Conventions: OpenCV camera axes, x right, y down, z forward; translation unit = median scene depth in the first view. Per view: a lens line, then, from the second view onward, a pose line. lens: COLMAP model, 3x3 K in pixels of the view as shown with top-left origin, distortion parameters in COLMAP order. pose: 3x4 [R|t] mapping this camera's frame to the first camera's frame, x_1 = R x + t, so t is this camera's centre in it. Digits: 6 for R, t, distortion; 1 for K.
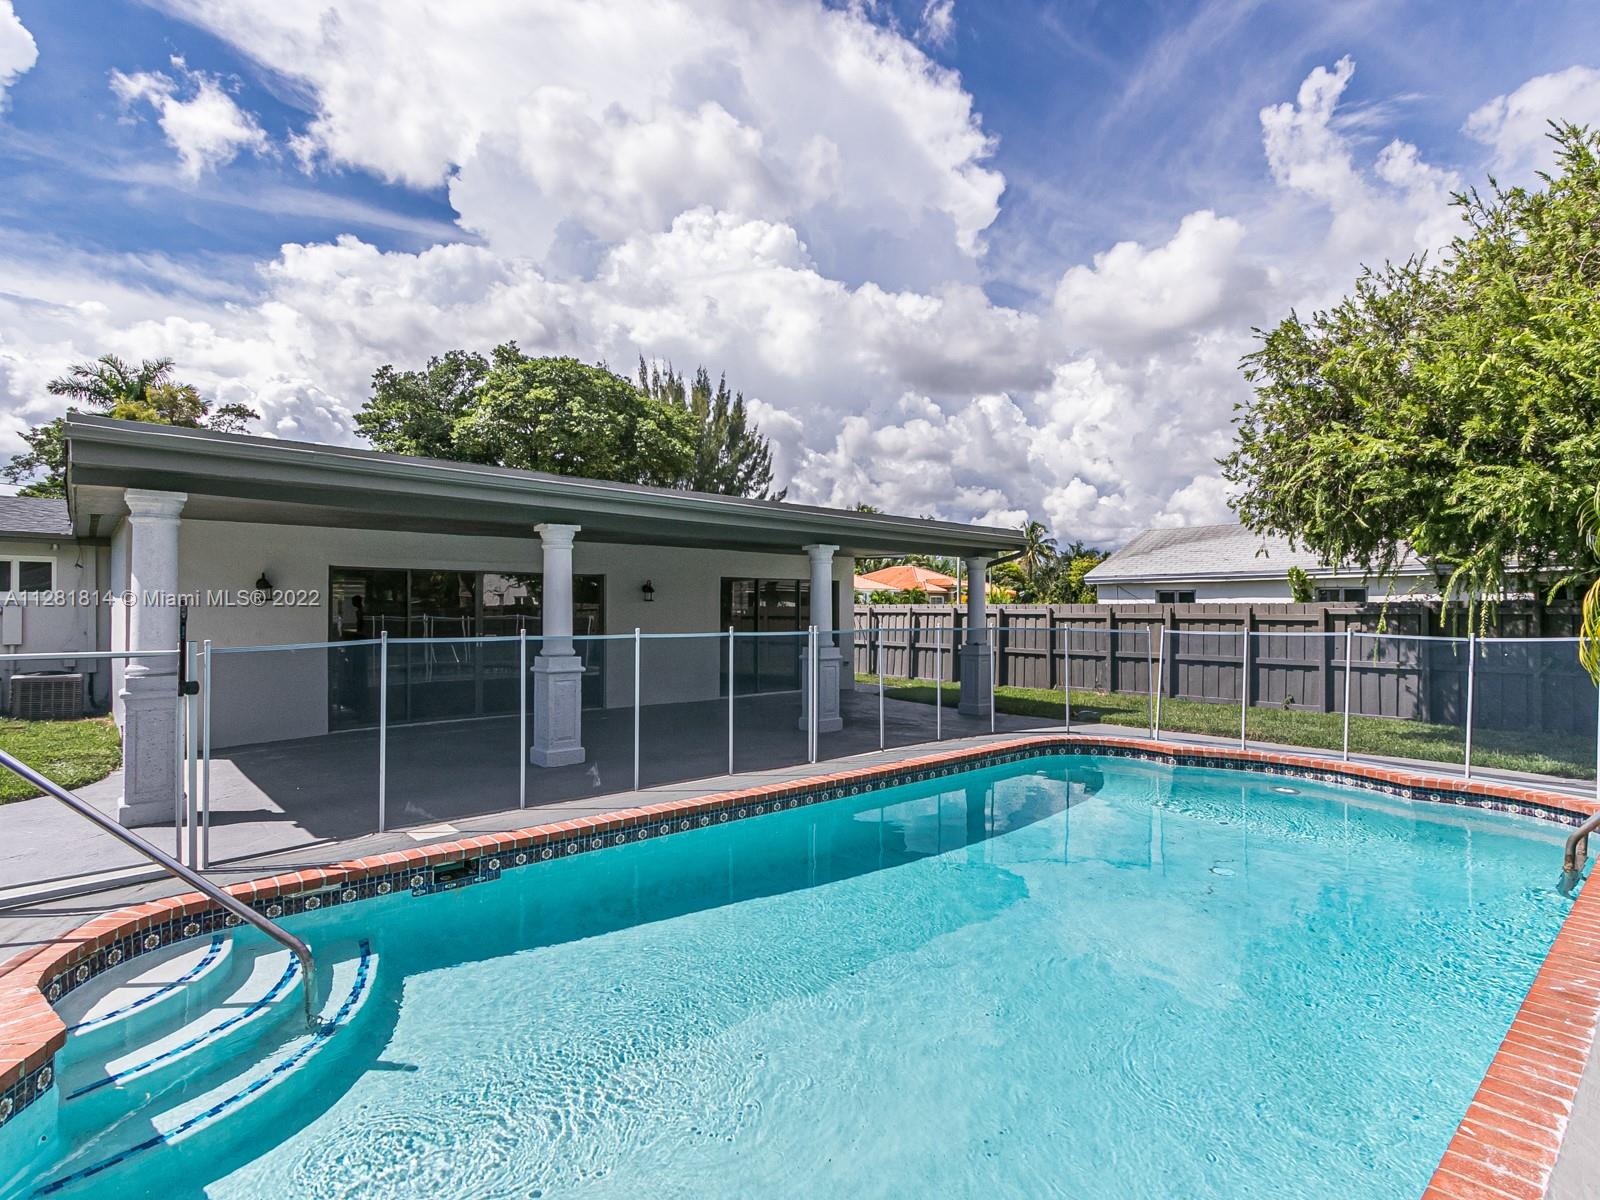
lens RADIAL K [[804.3, 0, 800.0], [0, 804.3, 600.0], [0, 0, 1]] dist [0.004517, 0.000246]
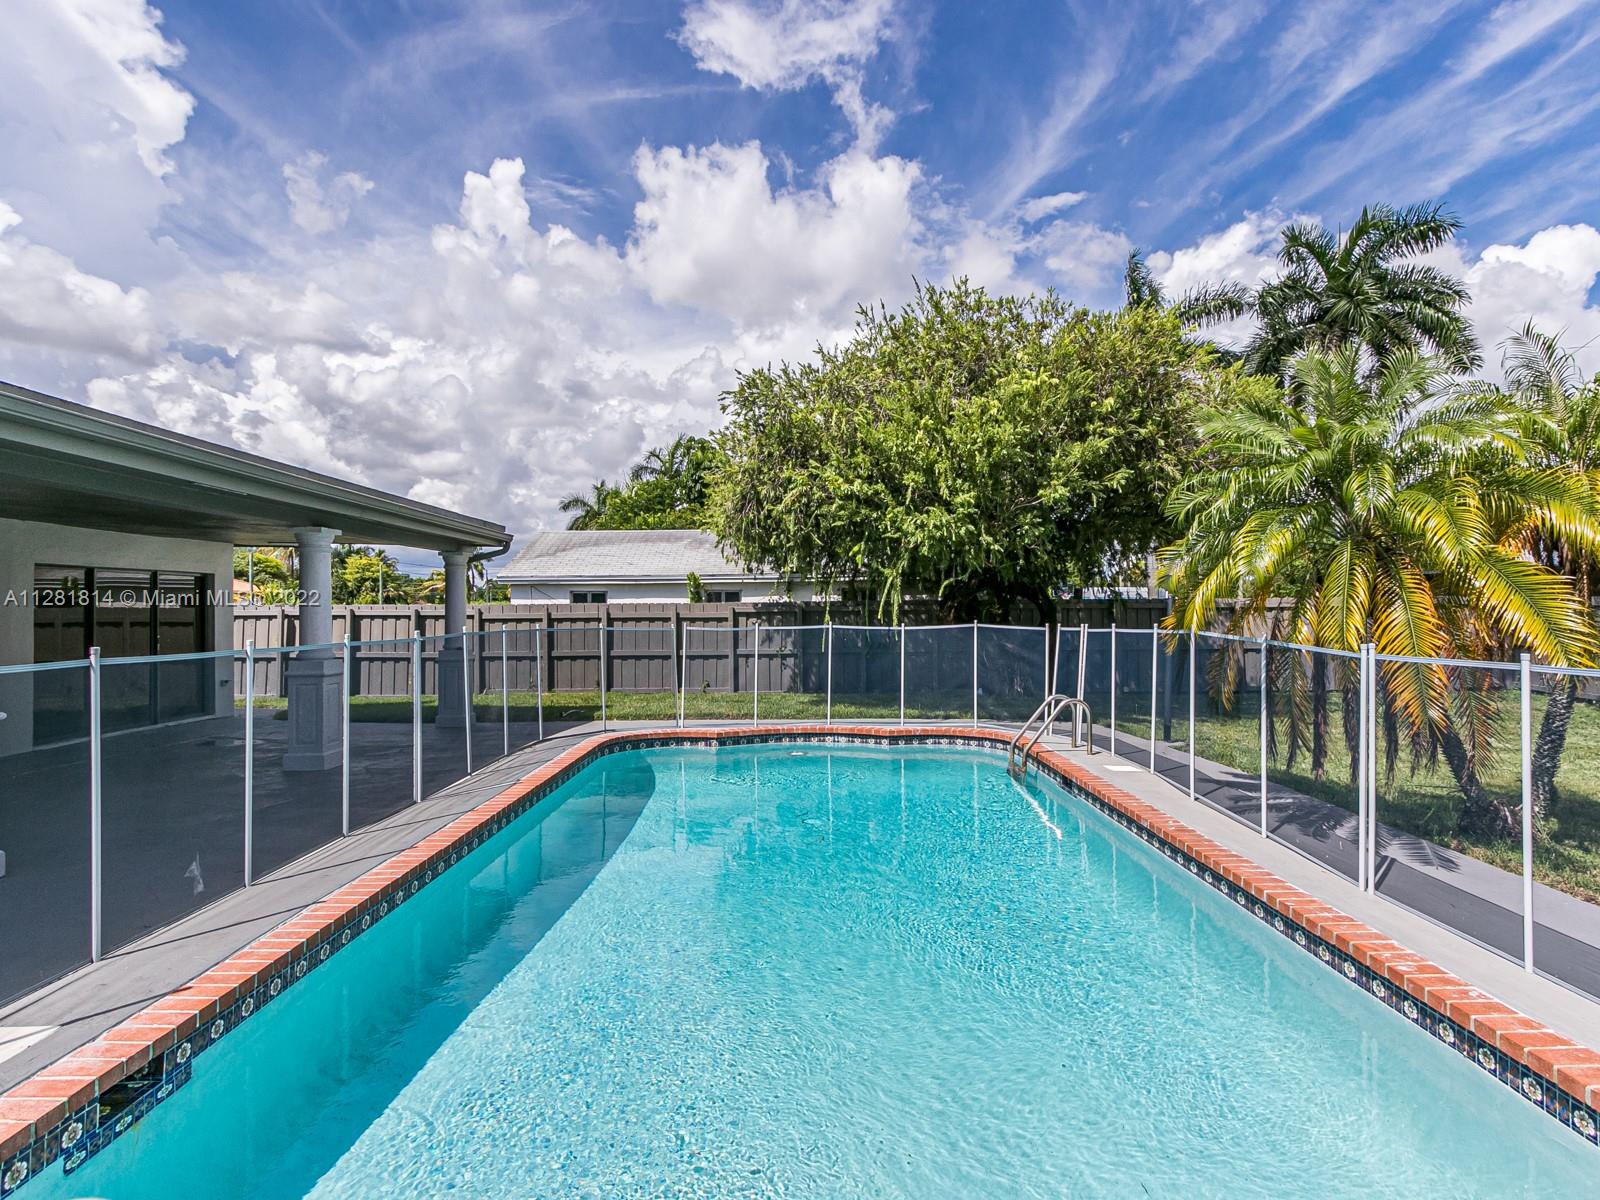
lens RADIAL K [[815.4, 0, 793.8], [0, 815.4, 604.3], [0, 0, 1]] dist [0.002728, -0.000259]
pose [[0.660375, -0.001462, 0.750934, -0.216466], [-0.001852, 0.999992, 0.003576, 0.001573], [-0.750934, -0.003752, 0.660367, 0.116784]]
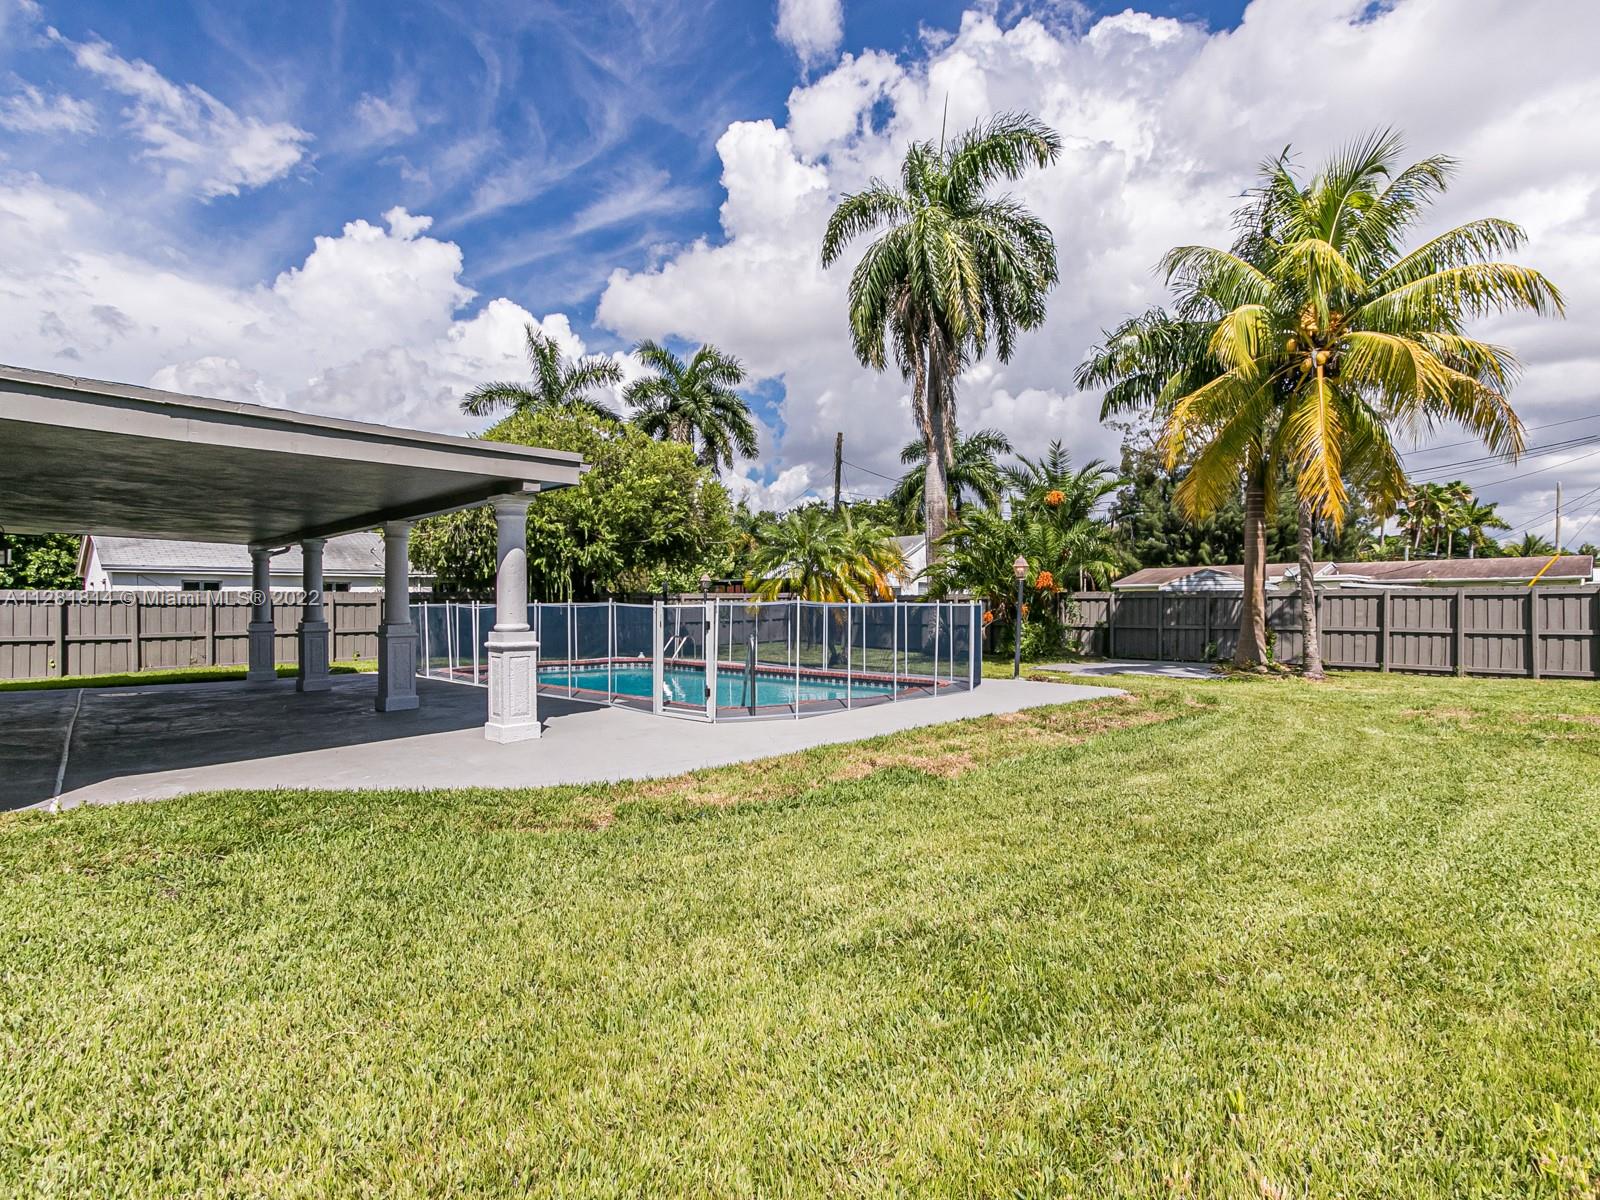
lens RADIAL K [[788.6, 0, 787.4], [0, 788.6, 602.2], [0, 0, 1]] dist [-0.002476, -0.001476]
pose [[-0.063902, -0.005097, 0.997943, -0.991835], [-0.008402, 0.999954, 0.004569, 0.010637], [-0.997921, -0.008093, -0.063942, 0.287923]]
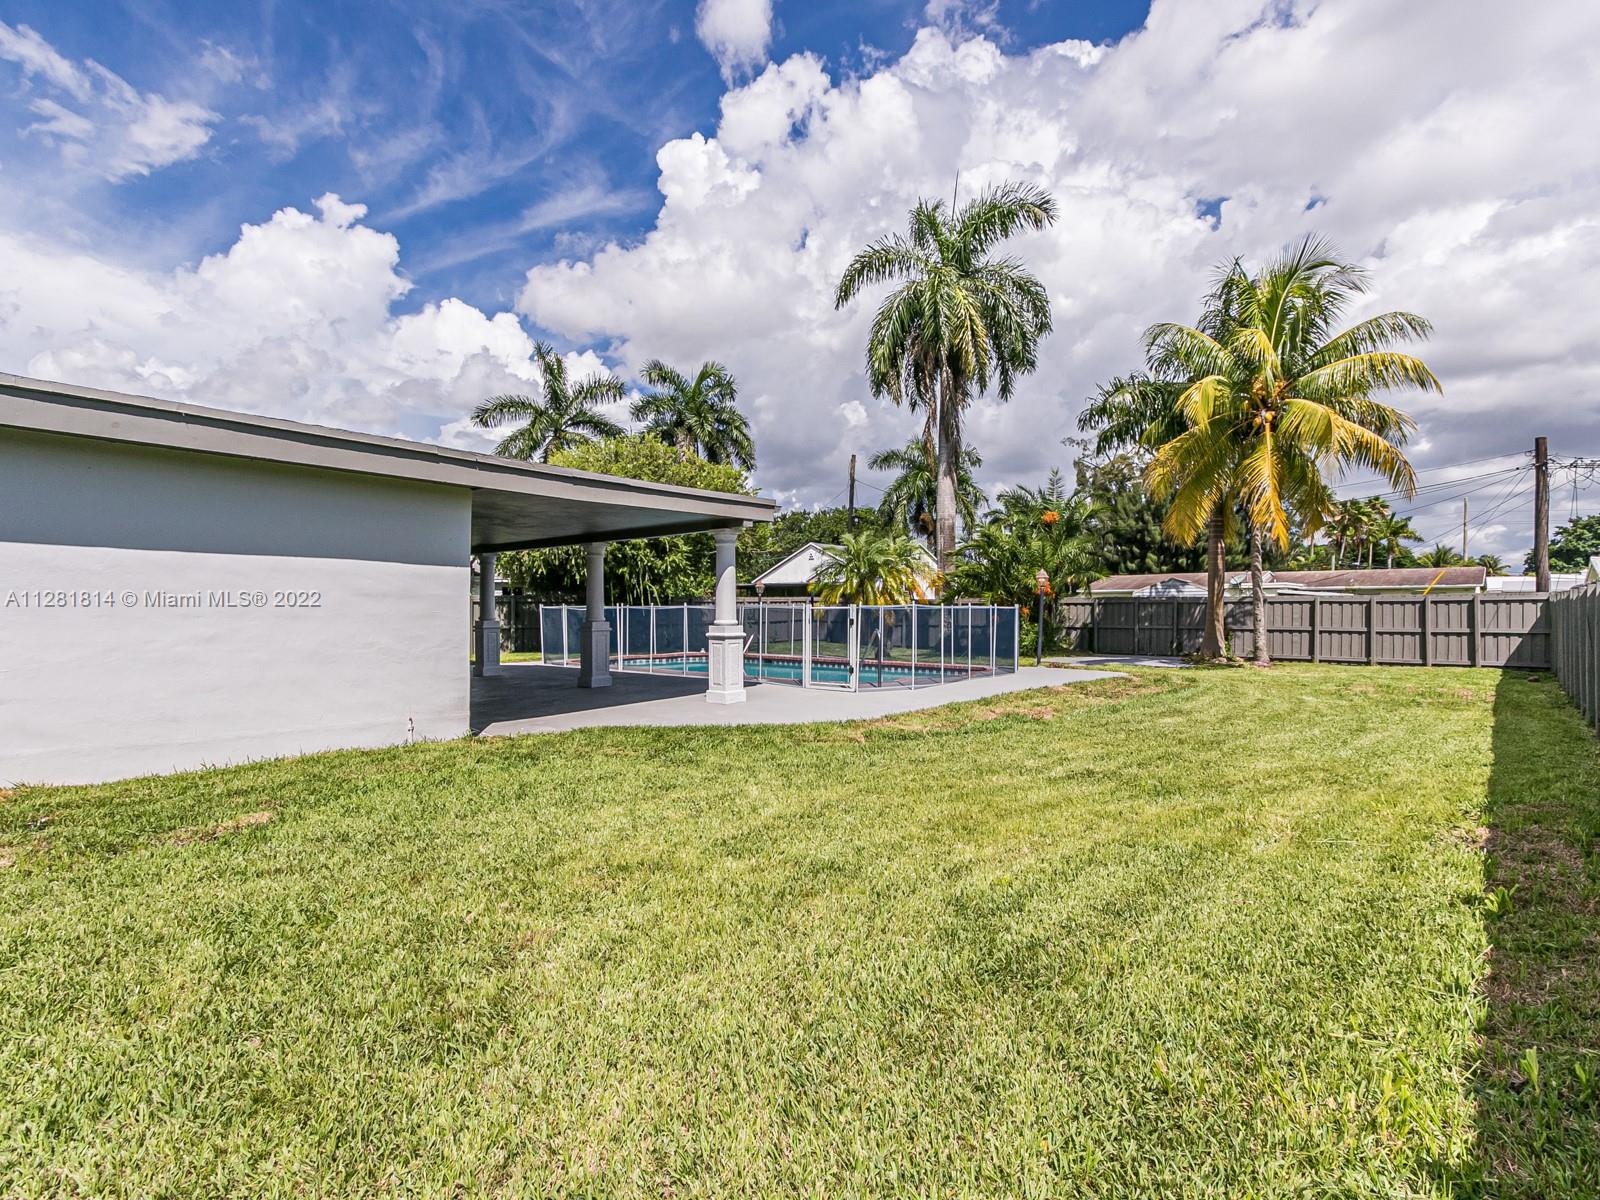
lens RADIAL K [[788.5, 0, 800.0], [0, 788.5, 600.0], [0, 0, 1]] dist [-0.004763, 0.000256]
pose [[-0.134286, 0.001816, 0.990941, -1.240336], [-0.011481, 0.999928, -0.003388, 0.012357], [-0.990876, -0.011832, -0.134256, 0.506880]]
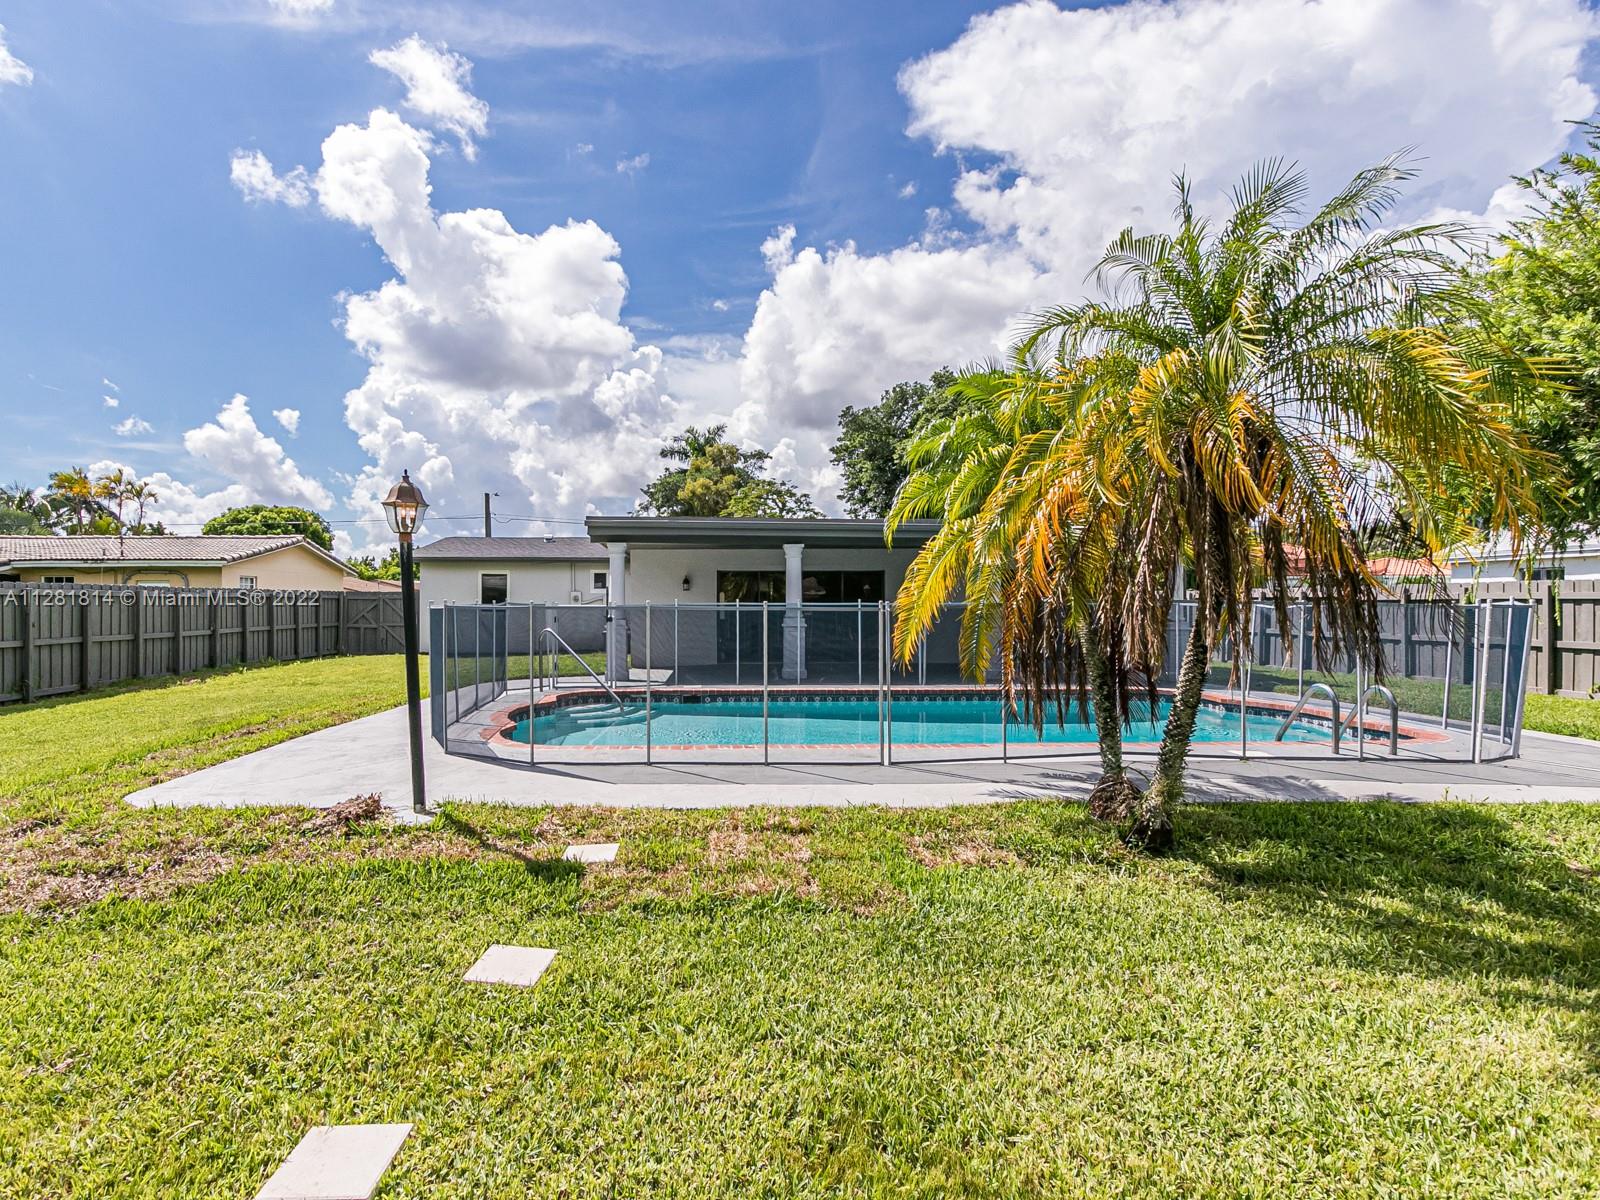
lens RADIAL K [[815.4, 0, 793.8], [0, 815.4, 604.3], [0, 0, 1]] dist [0.002728, -0.000259]
pose [[0.810374, -0.006614, -0.585876, 0.383641], [0.014079, 0.999867, 0.008185, 0.012425], [0.585744, -0.014881, 0.810360, -0.196199]]
